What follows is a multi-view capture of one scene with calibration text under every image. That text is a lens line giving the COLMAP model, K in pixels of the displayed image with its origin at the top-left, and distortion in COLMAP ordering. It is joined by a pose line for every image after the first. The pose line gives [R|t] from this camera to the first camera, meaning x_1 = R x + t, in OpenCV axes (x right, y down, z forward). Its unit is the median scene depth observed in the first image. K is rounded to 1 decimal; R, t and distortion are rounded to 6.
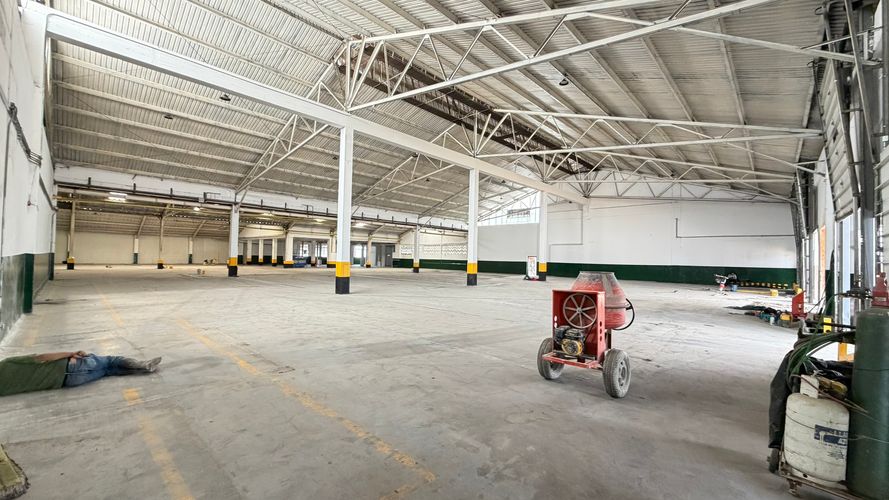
lens RADIAL K [[354.6, 0, 440.8], [0, 354.6, 249.6], [0, 0, 1]] dist [0.000216, 0.000150]
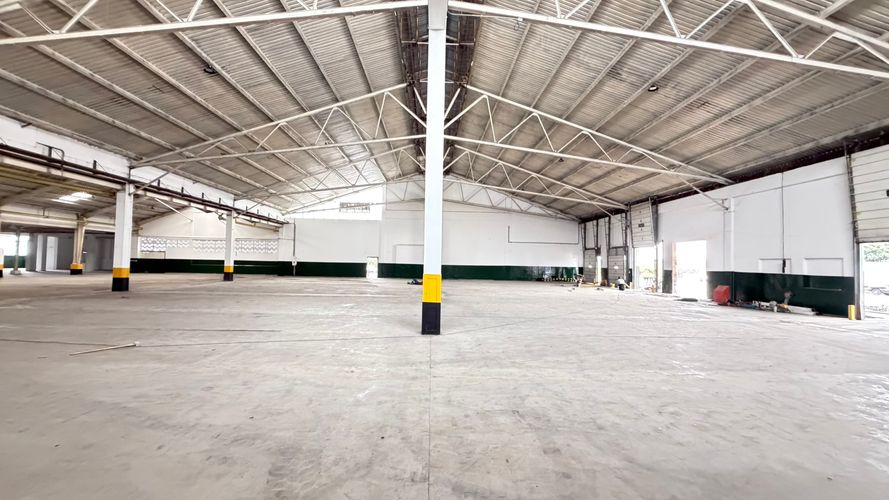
lens RADIAL K [[354.6, 0, 441.0], [0, 354.6, 250.9], [0, 0, 1]] dist [0.000216, 0.000150]
pose [[0.708151, 0.015083, 0.705900, -0.283378], [-0.021758, 0.999763, 0.000465, -0.000298], [-0.705726, -0.015688, 0.708311, 0.261888]]
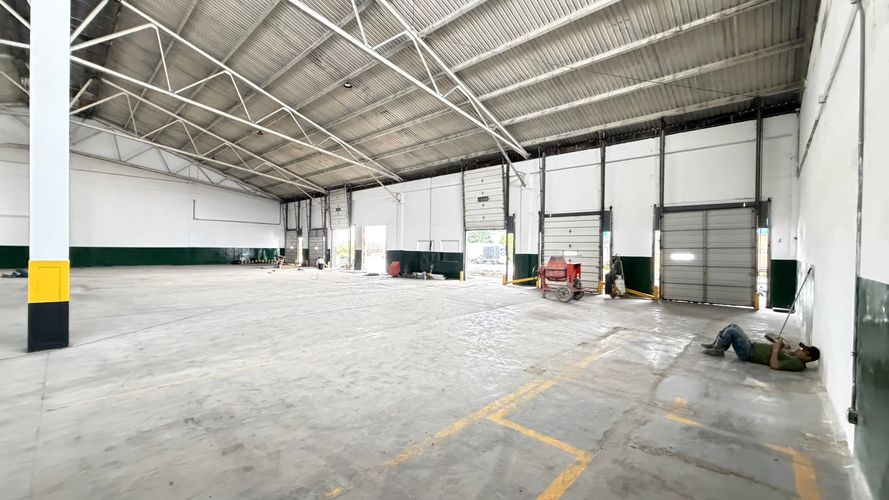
lens RADIAL K [[354.6, 0, 441.2], [0, 354.6, 250.4], [0, 0, 1]] dist [0.000216, 0.000150]
pose [[-0.006396, -0.027571, 0.999599, -0.280741], [-0.038633, 0.998880, 0.027304, -0.000299], [-0.999233, -0.038443, -0.007454, 0.259202]]
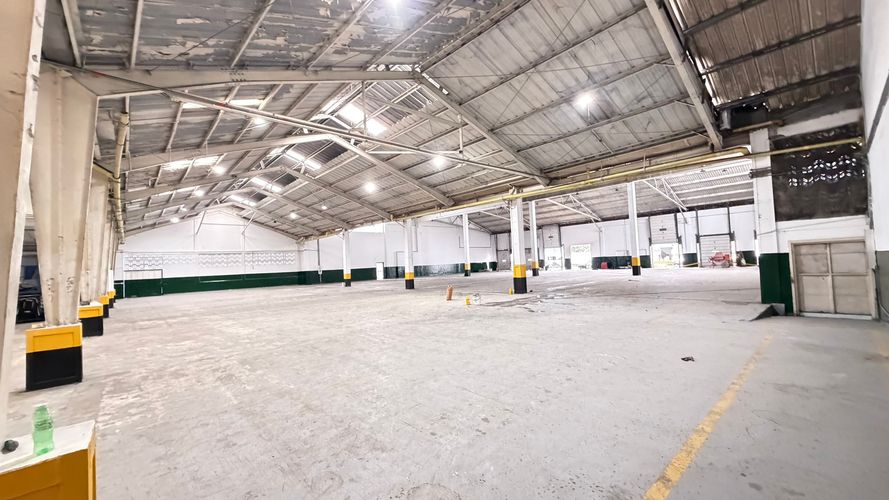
lens RADIAL K [[354.6, 0, 442.5], [0, 354.6, 255.3], [0, 0, 1]] dist [0.000216, 0.000150]
pose [[0.078658, -0.002752, 0.996898, -0.921687], [0.024200, 0.999707, 0.000850, 0.000879], [-0.996608, 0.024058, 0.078701, 0.793103]]
